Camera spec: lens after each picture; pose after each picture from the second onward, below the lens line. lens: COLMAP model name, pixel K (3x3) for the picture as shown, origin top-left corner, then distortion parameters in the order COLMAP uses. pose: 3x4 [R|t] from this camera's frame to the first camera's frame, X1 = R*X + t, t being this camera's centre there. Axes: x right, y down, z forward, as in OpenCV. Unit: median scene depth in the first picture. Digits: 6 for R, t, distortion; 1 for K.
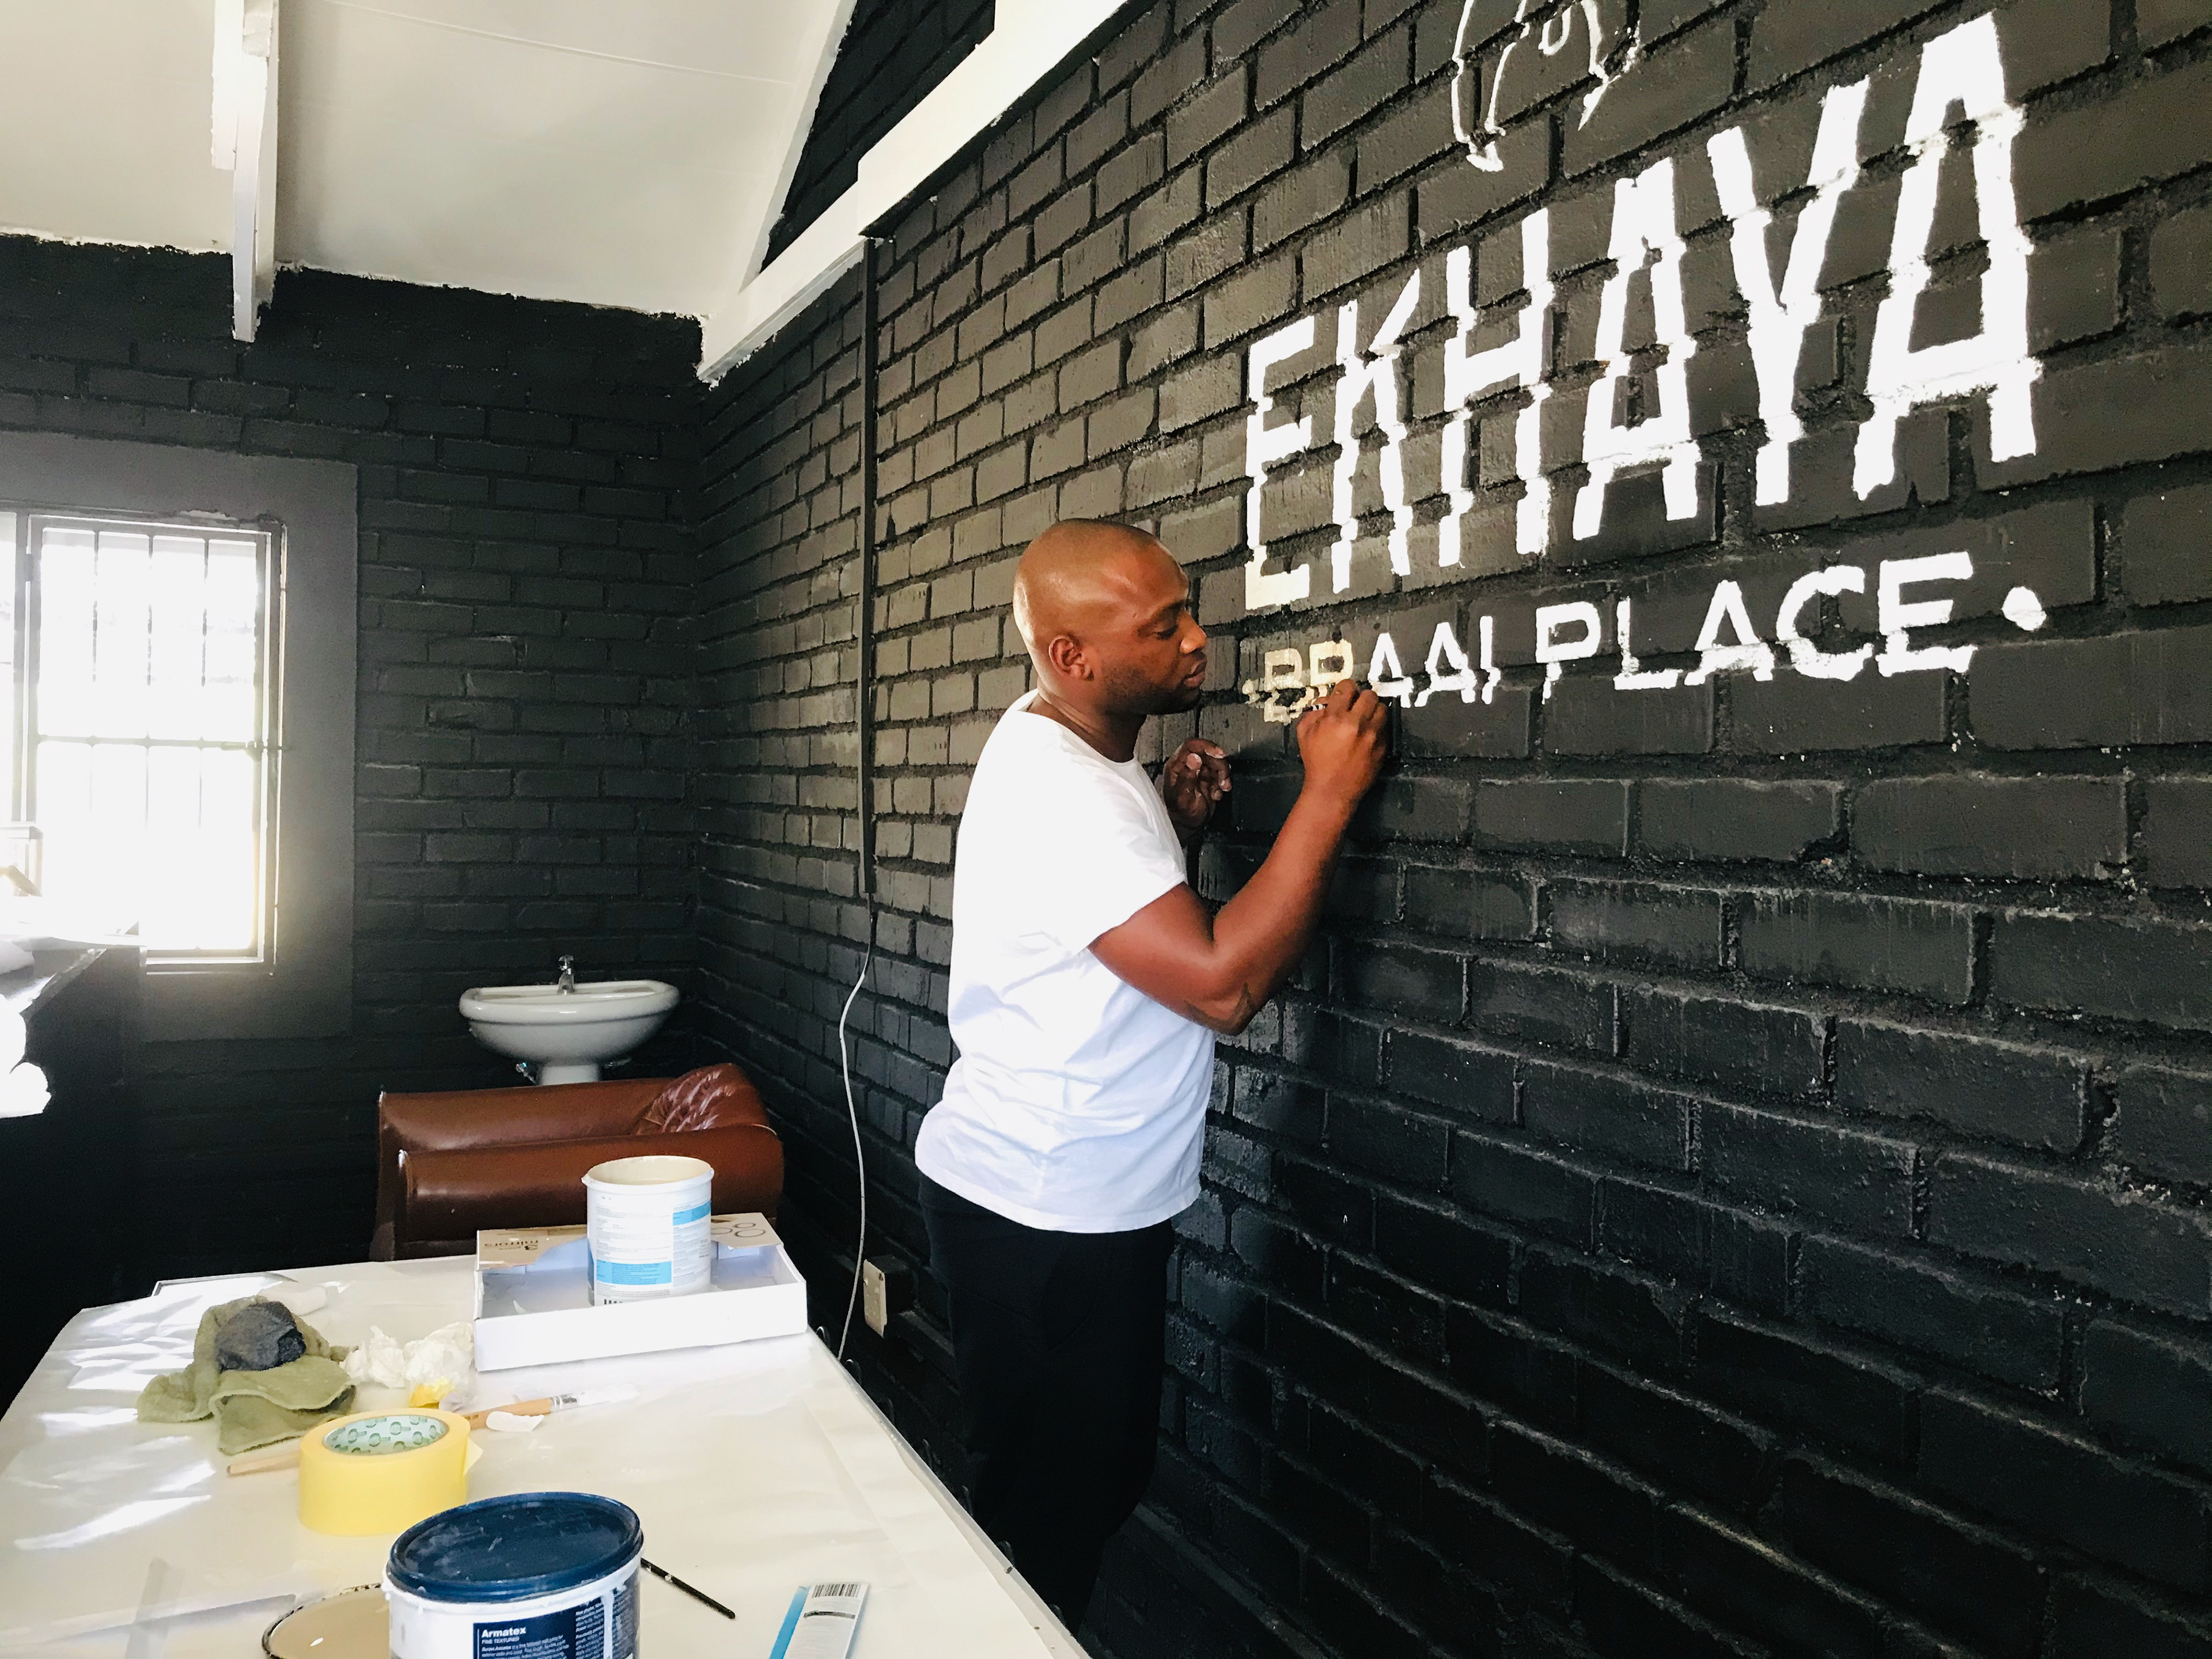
lens RADIAL K [[1858.8, 0, 1106.0], [0, 1858.8, 829.5], [0, 0, 1]] dist [0.075151, -0.115288]
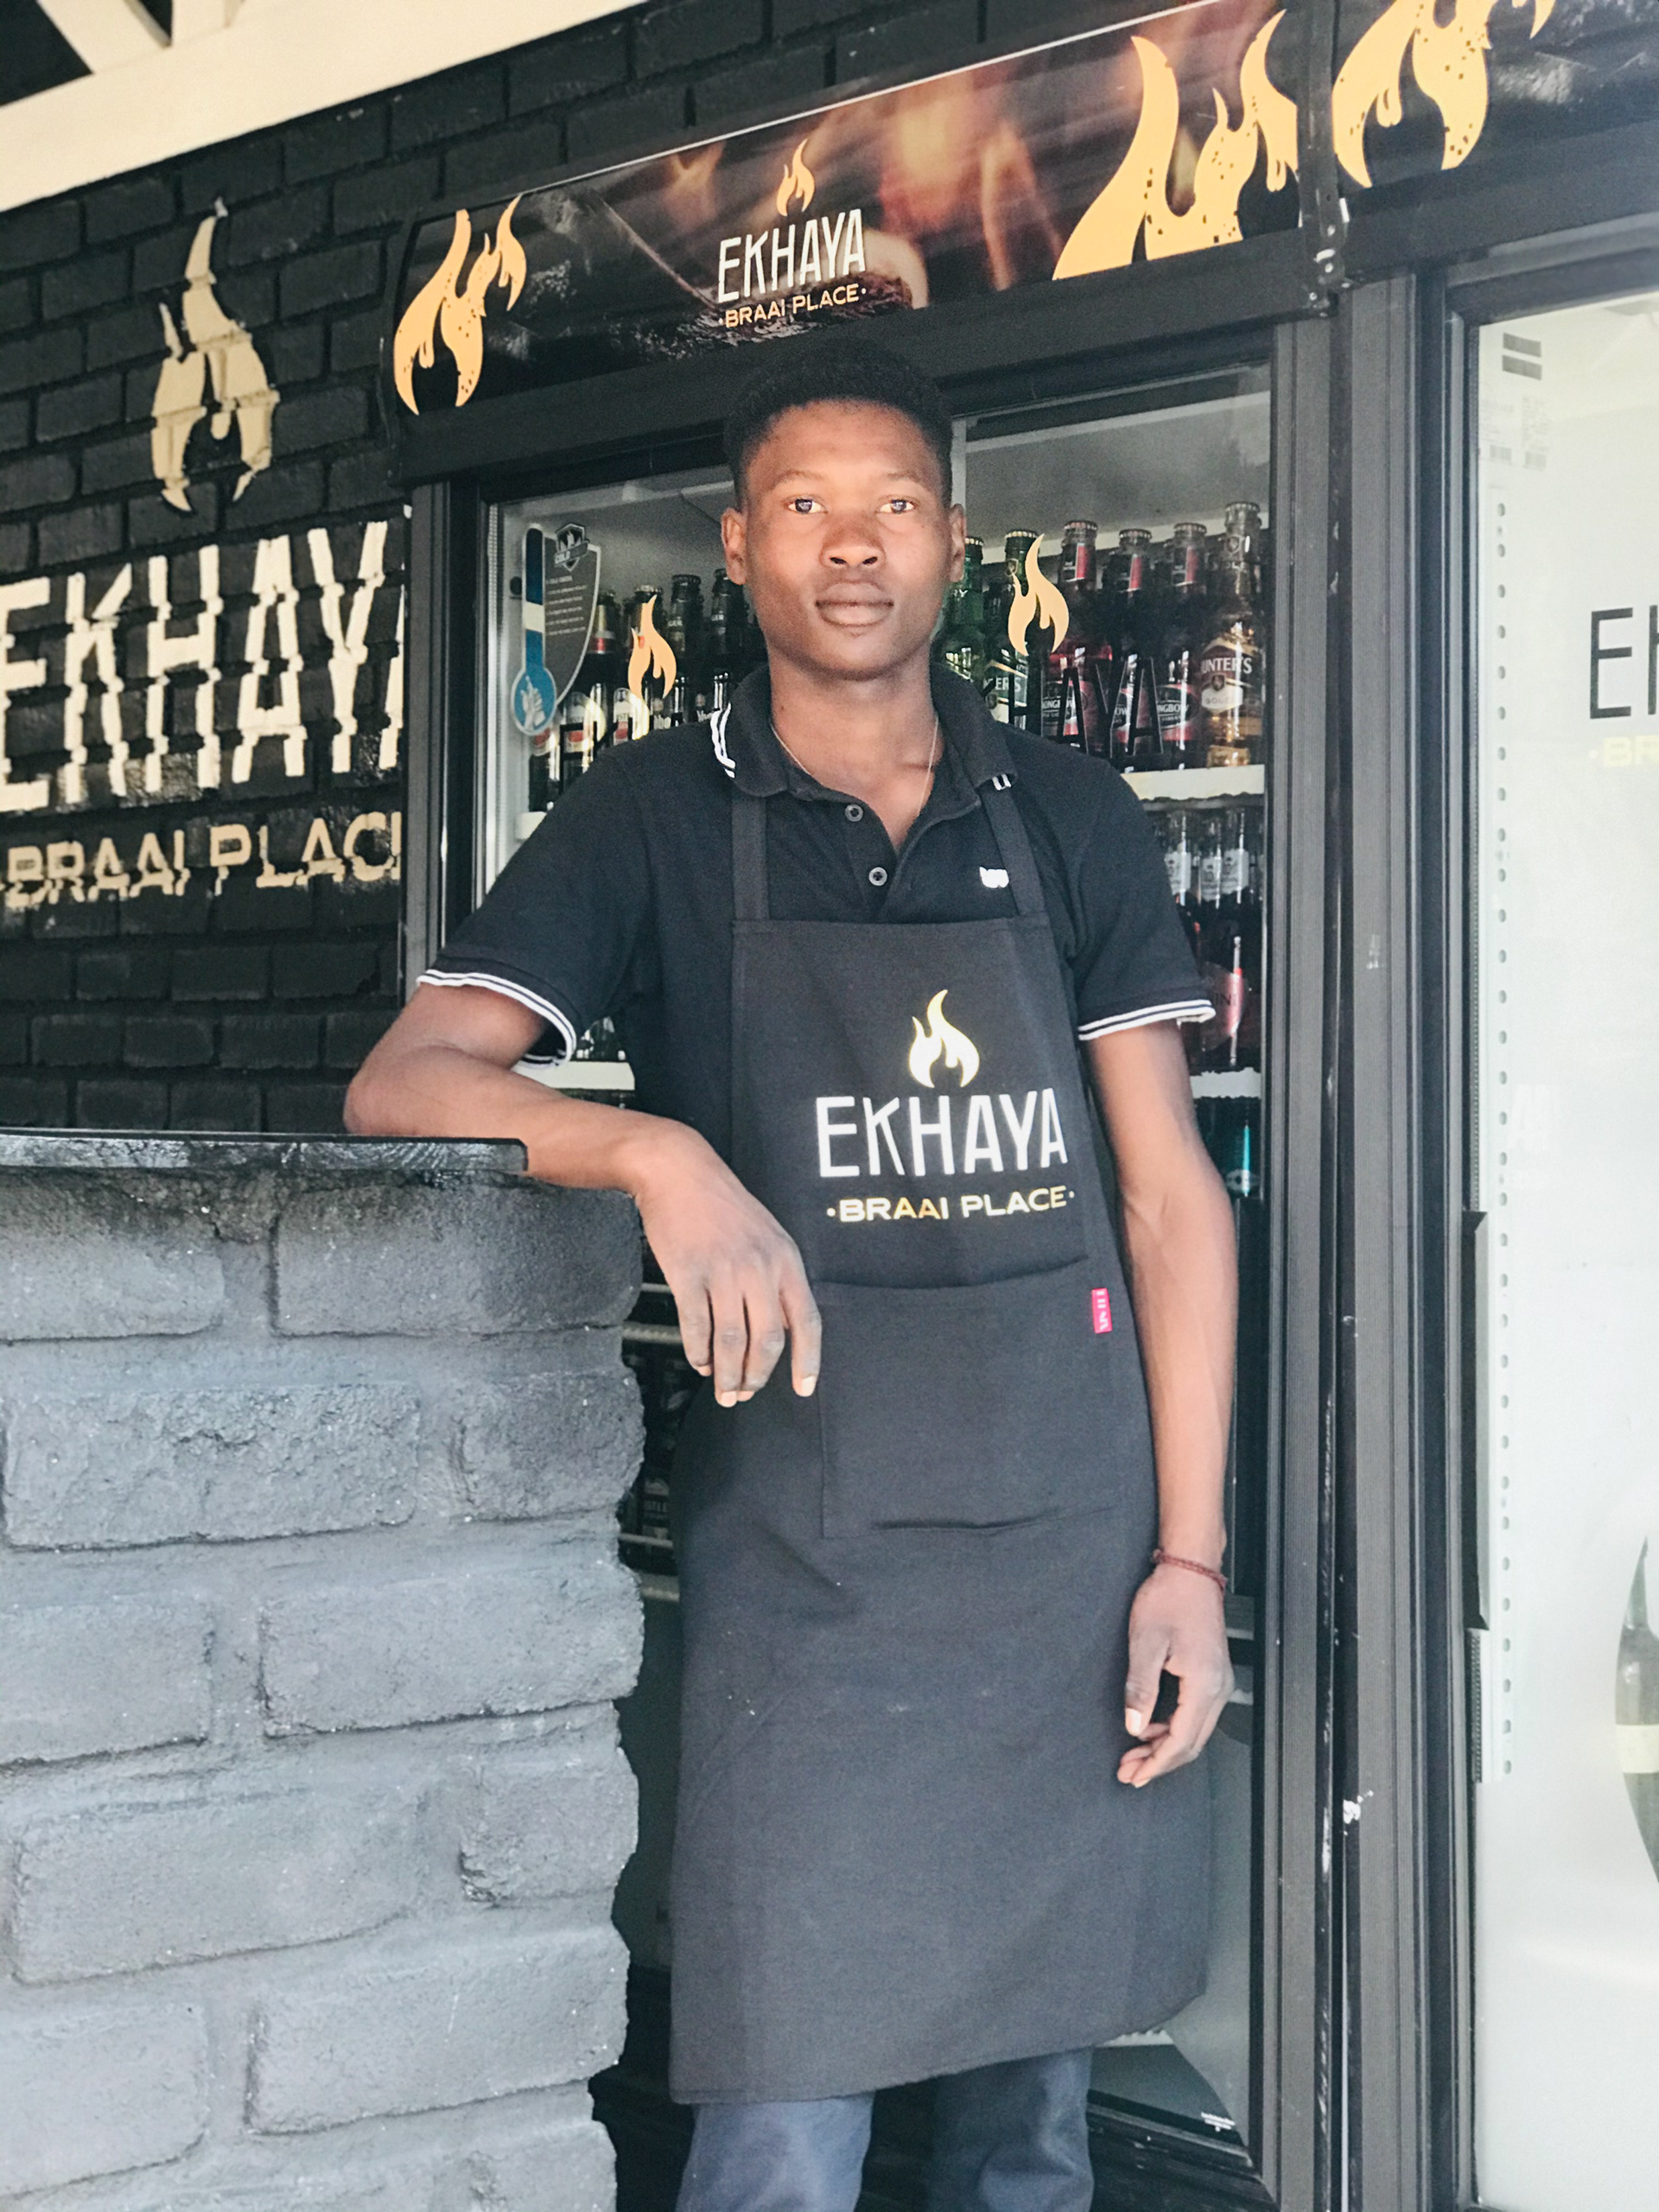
lens RADIAL K [[3676.9, 0, 829.5], [0, 3676.9, 1106.0], [0, 0, 1]] dist [-0.111137, 1.398206]
pose [[0.948575, 0.001392, 0.316550, -0.200828], [0.003371, 0.999889, -0.014499, 0.132156], [-0.316535, 0.014821, 0.948465, -1.757744]]
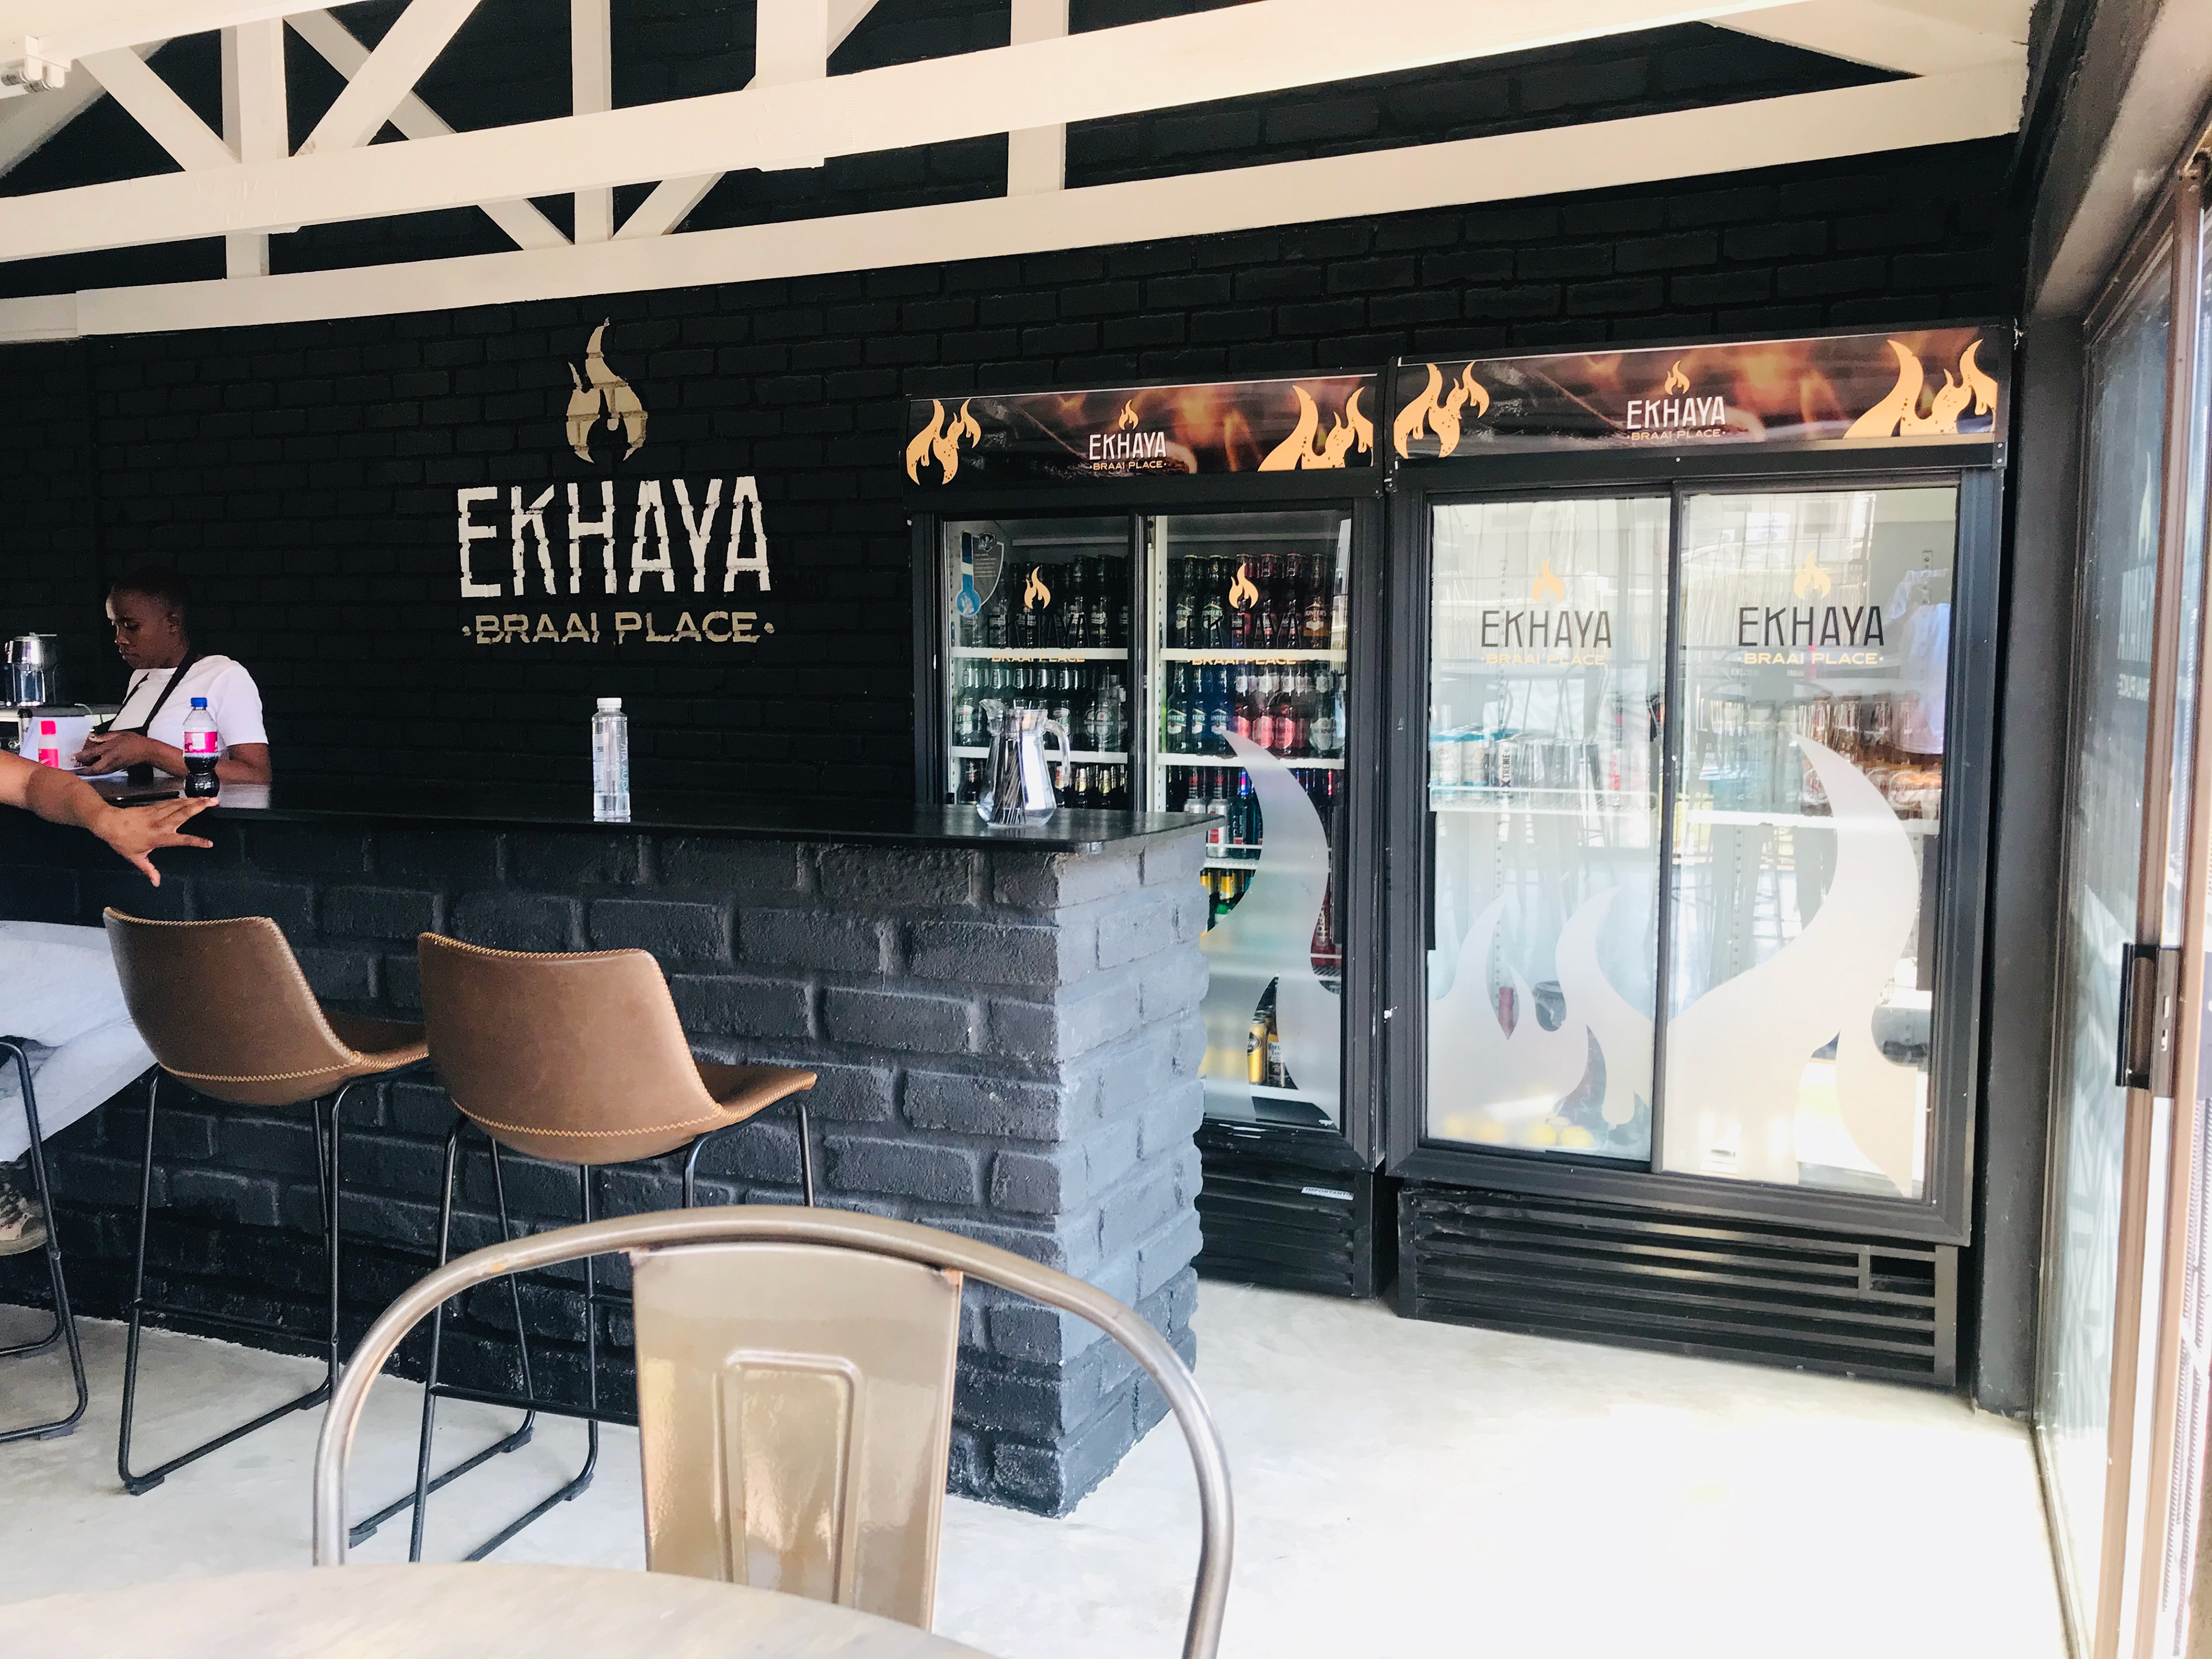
lens RADIAL K [[1858.8, 0, 1106.0], [0, 1858.8, 829.5], [0, 0, 1]] dist [0.075151, -0.115288]
pose [[0.758755, -0.080510, 0.646381, -1.163341], [0.025053, 0.995205, 0.094550, -0.033754], [-0.650894, -0.055547, 0.757134, -1.854697]]
